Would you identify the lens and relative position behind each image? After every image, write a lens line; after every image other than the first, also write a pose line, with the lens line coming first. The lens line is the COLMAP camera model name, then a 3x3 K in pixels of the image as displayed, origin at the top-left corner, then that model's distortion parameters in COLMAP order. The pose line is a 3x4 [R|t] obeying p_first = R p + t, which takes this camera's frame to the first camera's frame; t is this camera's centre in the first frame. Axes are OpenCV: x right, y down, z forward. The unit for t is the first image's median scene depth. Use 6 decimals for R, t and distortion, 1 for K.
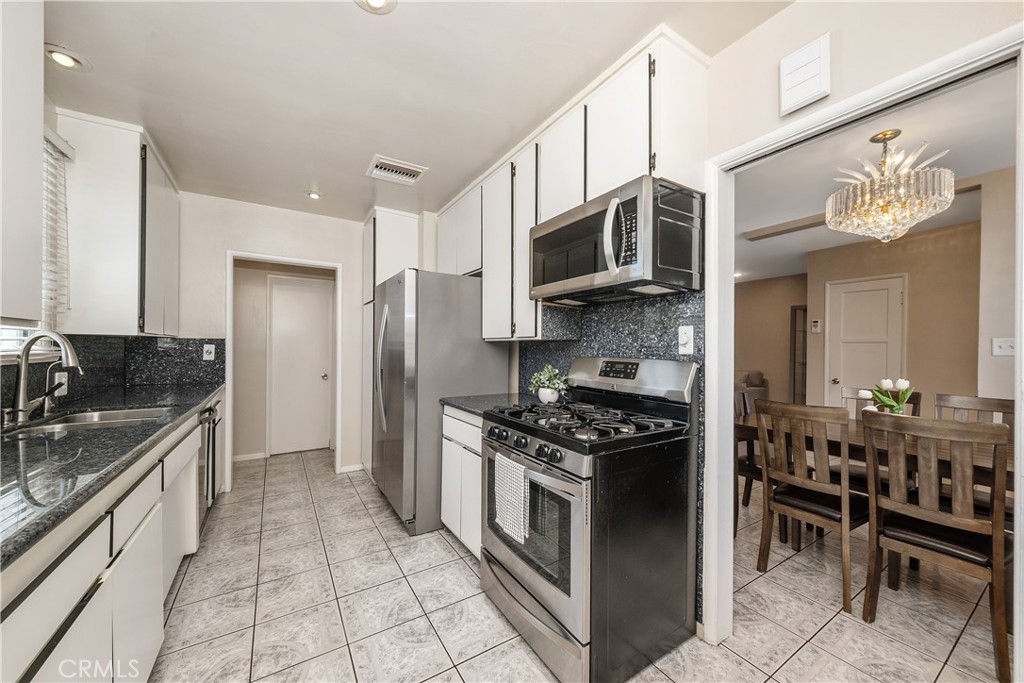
lens RADIAL K [[376.4, 0, 504.3], [0, 376.4, 346.6], [0, 0, 1]] dist [0.001475, 0.000102]
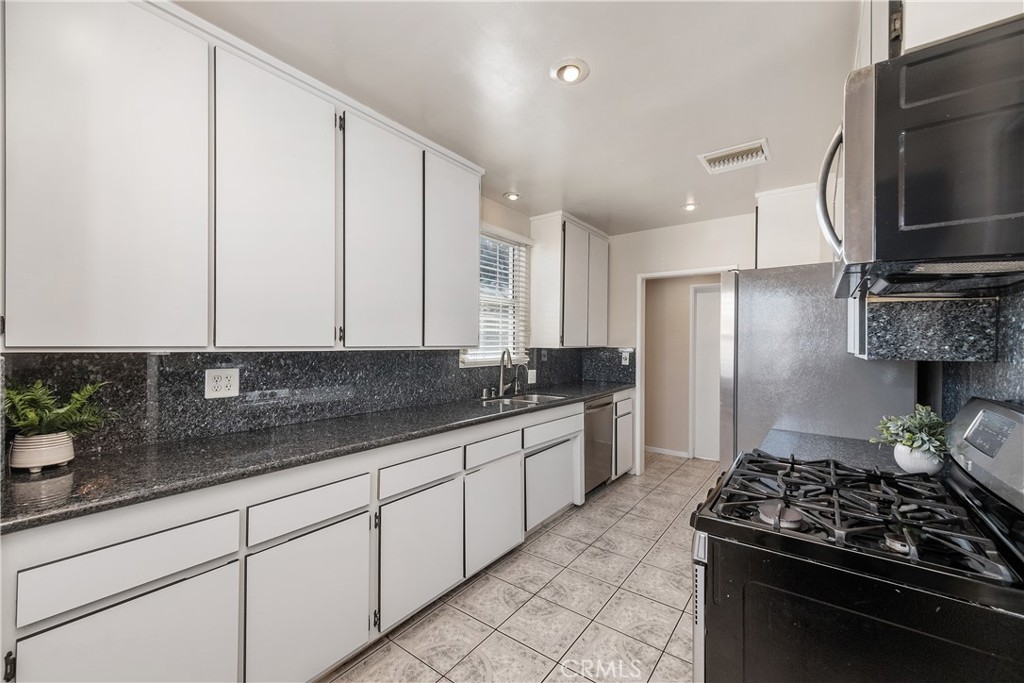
lens RADIAL K [[407.3, 0, 512.3], [0, 407.3, 340.7], [0, 0, 1]] dist [-0.009057, -0.000069]
pose [[0.362441, -0.012187, -0.931927, 0.453007], [-0.001420, 0.999906, -0.013629, -0.034424], [0.932006, 0.006263, 0.362390, 0.212783]]
